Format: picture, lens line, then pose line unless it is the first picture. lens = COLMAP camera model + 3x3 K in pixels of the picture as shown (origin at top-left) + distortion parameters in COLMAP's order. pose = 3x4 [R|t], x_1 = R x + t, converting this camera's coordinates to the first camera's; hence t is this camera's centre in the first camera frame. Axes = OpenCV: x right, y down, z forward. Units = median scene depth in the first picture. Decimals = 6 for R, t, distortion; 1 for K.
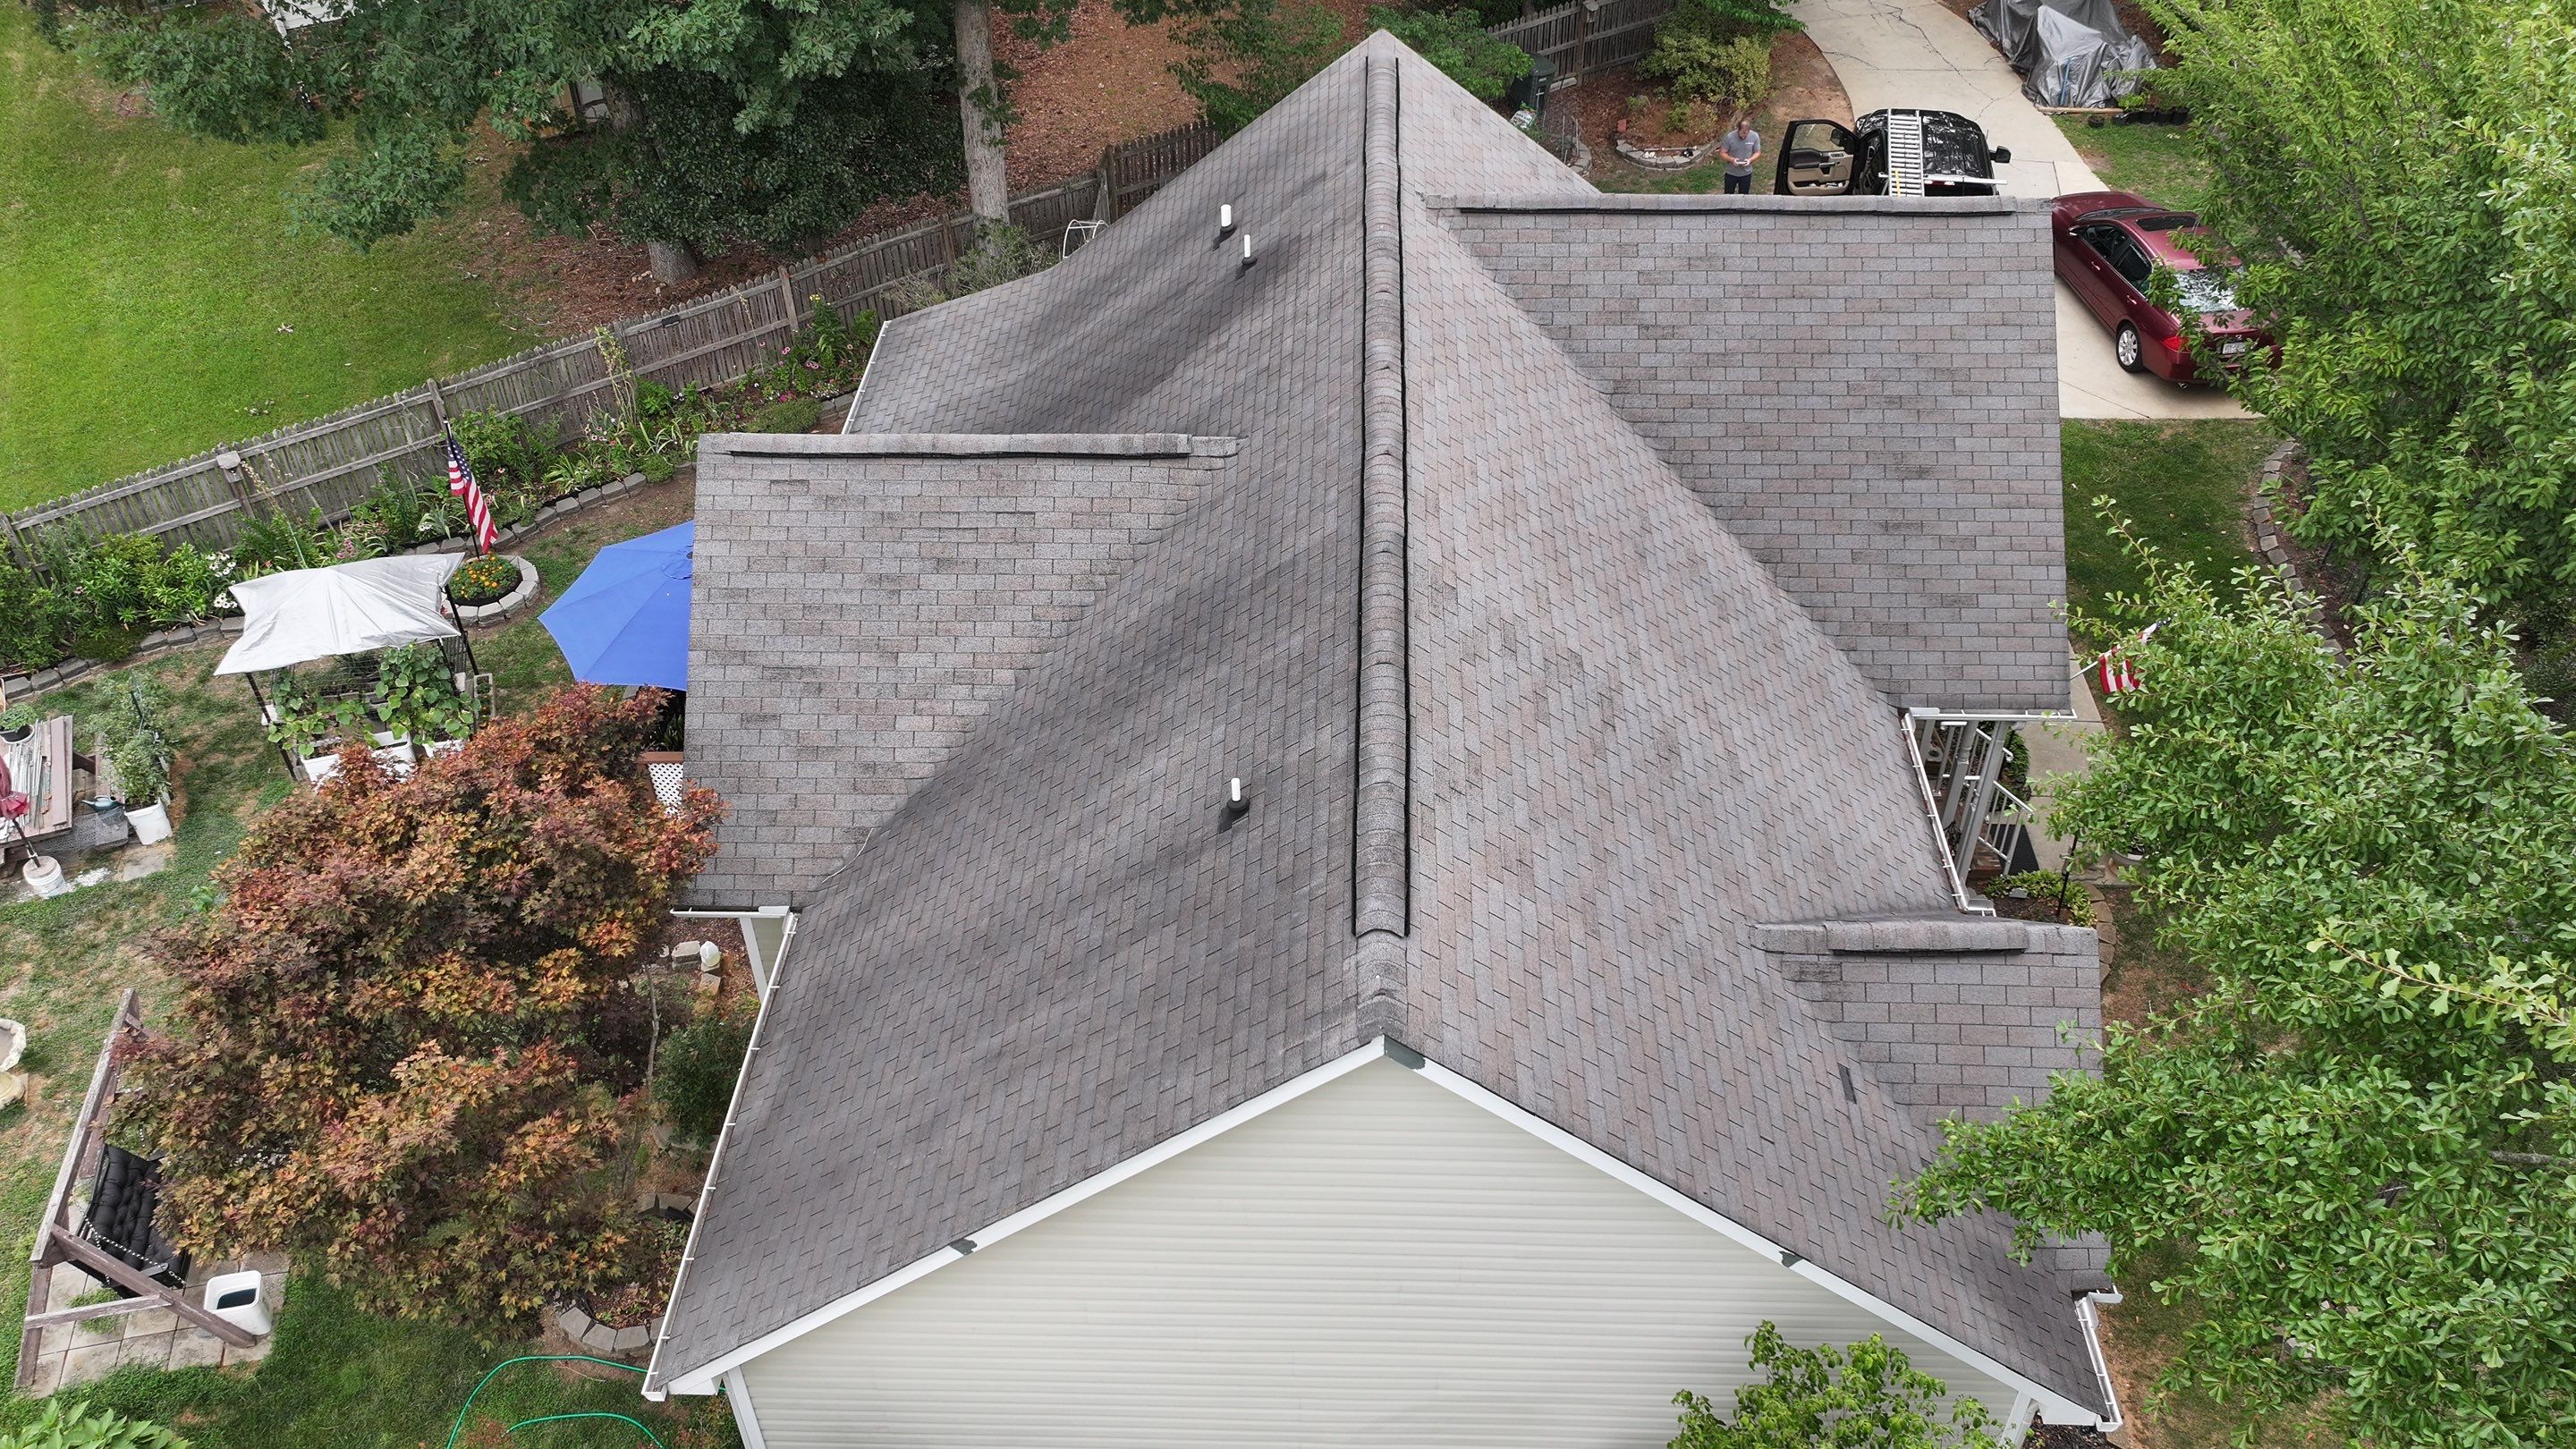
lens RADIAL K [[1863.2, 0, 1281.8], [0, 1863.2, 718.8], [0, 0, 1]] dist [0.005250, 0.002932]
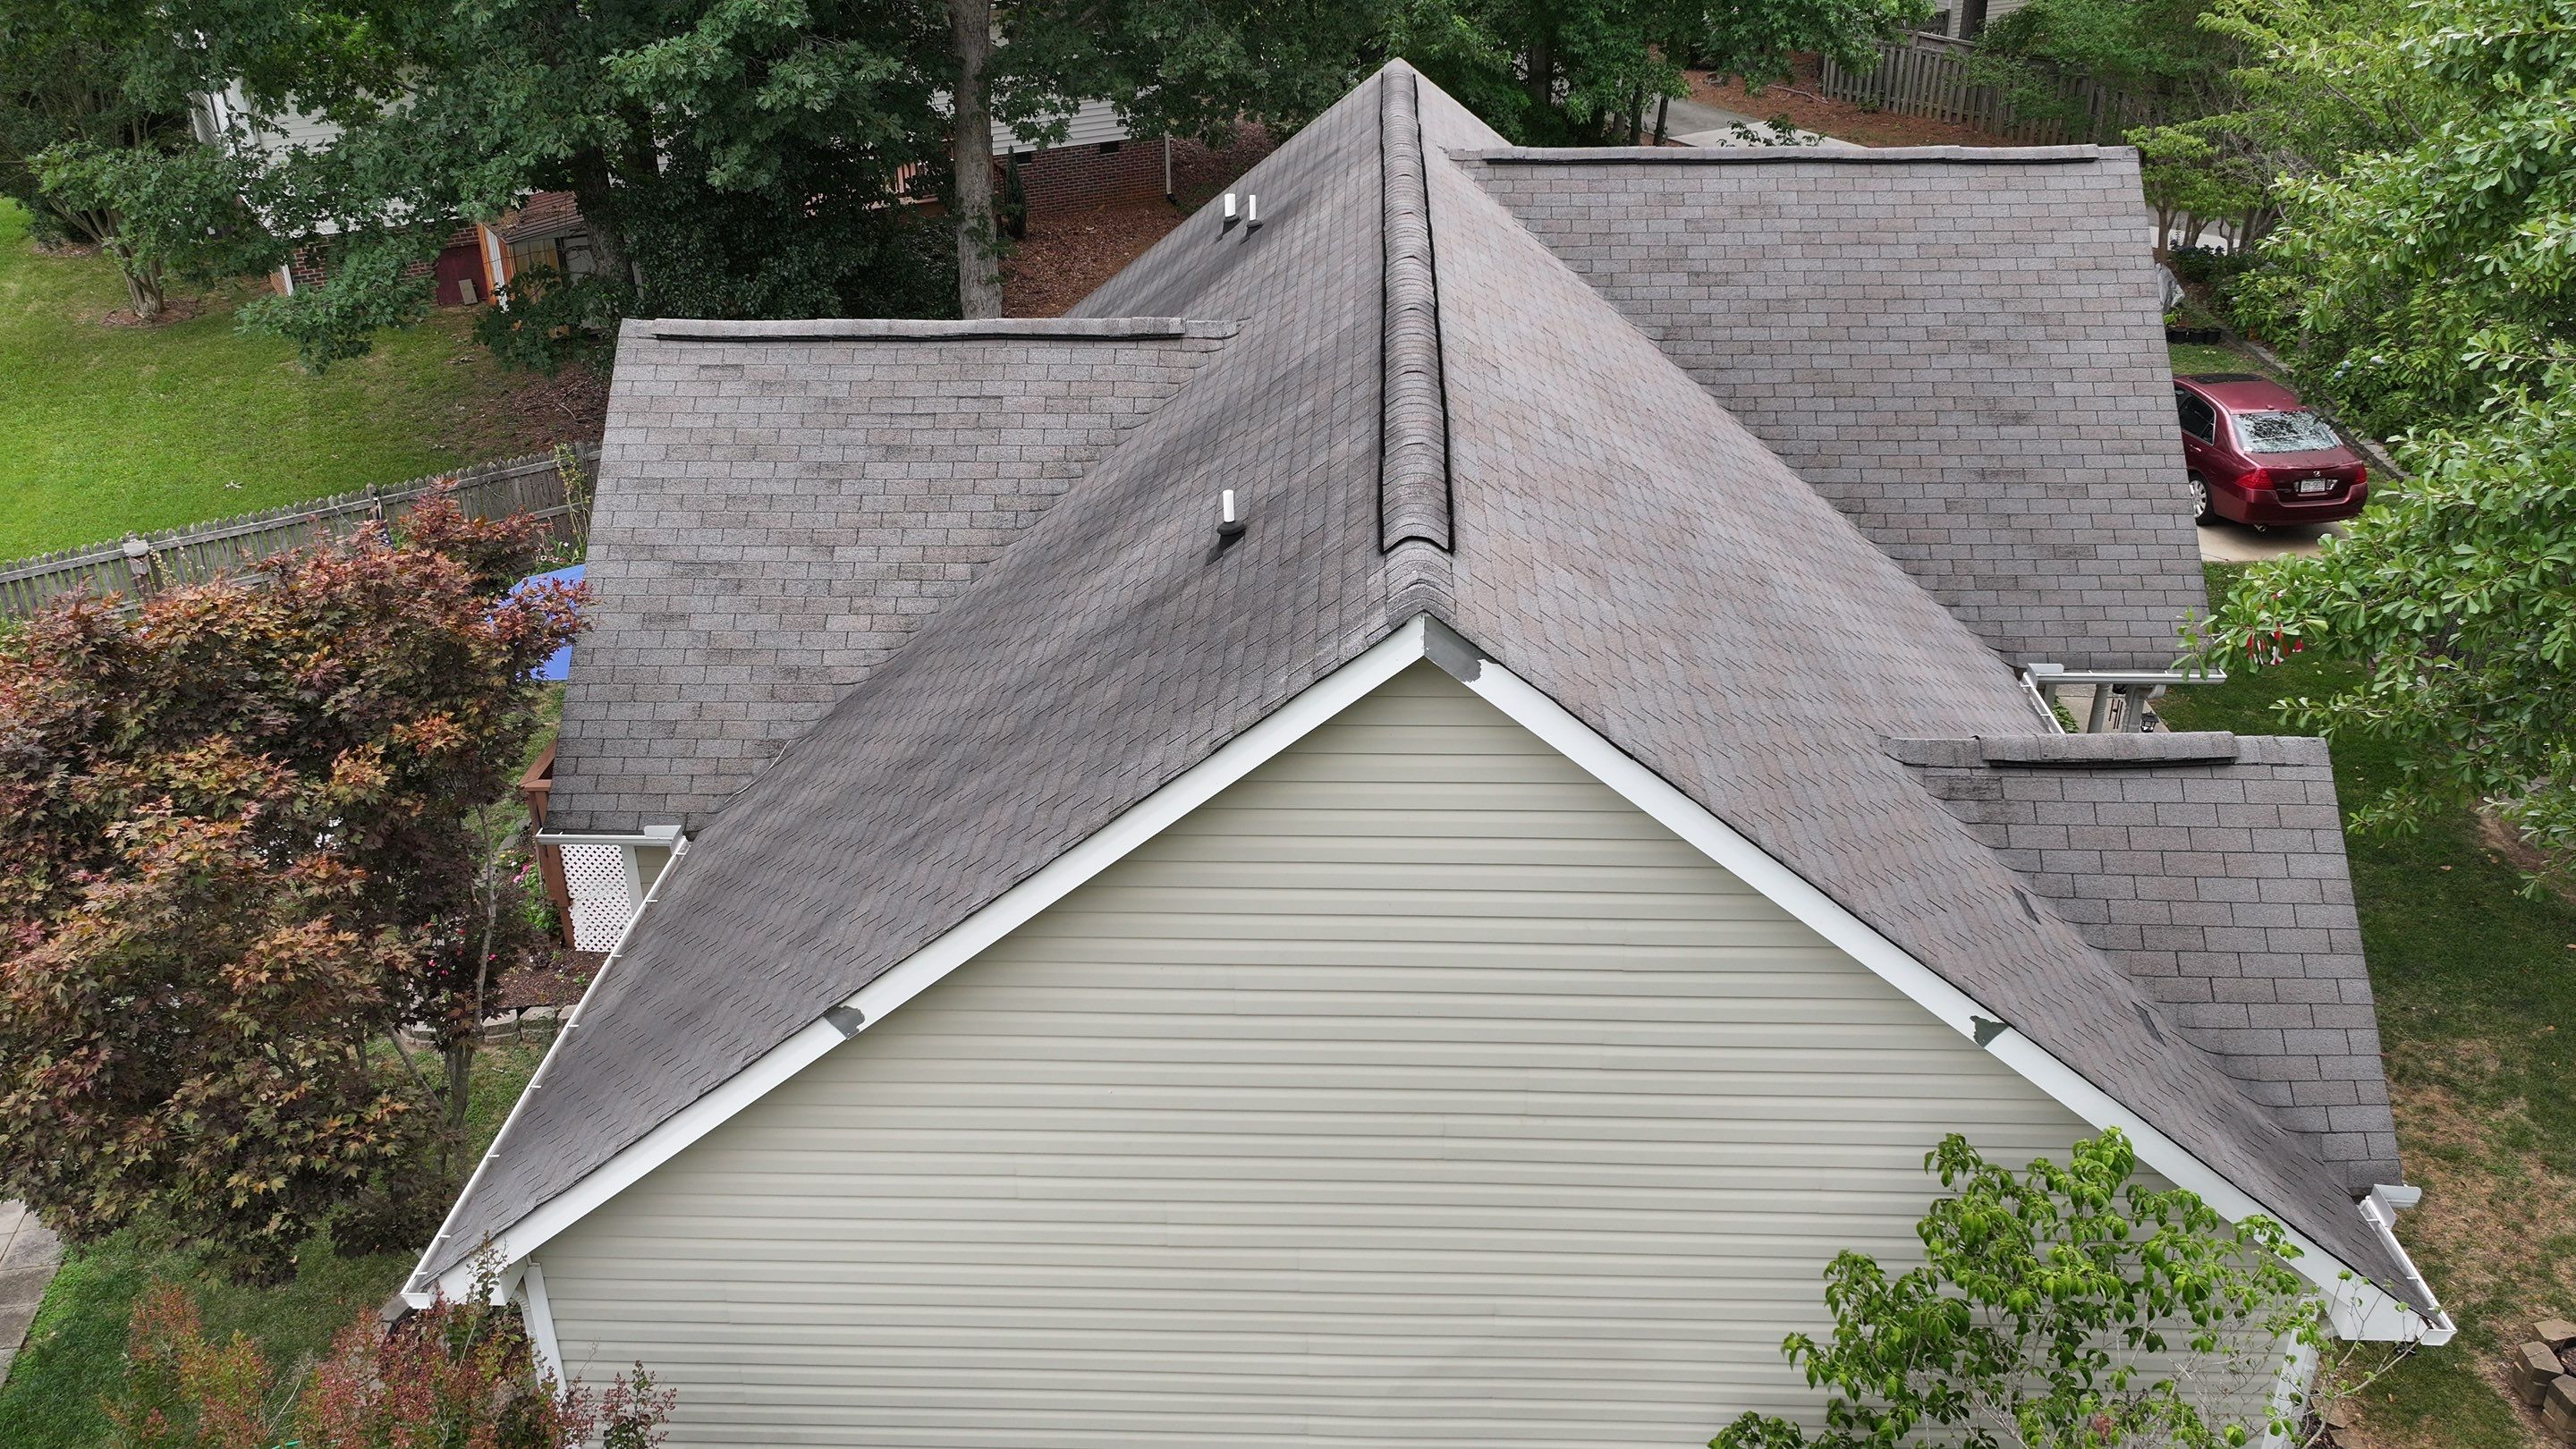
lens RADIAL K [[1903.9, 0, 1285.2], [0, 1903.9, 732.4], [0, 0, 1]] dist [0.003587, 0.003353]
pose [[0.999982, 0.005045, -0.003113, 0.001804], [-0.005592, 0.977141, -0.212520, 0.227068], [0.001969, 0.212534, 0.977152, 0.171627]]
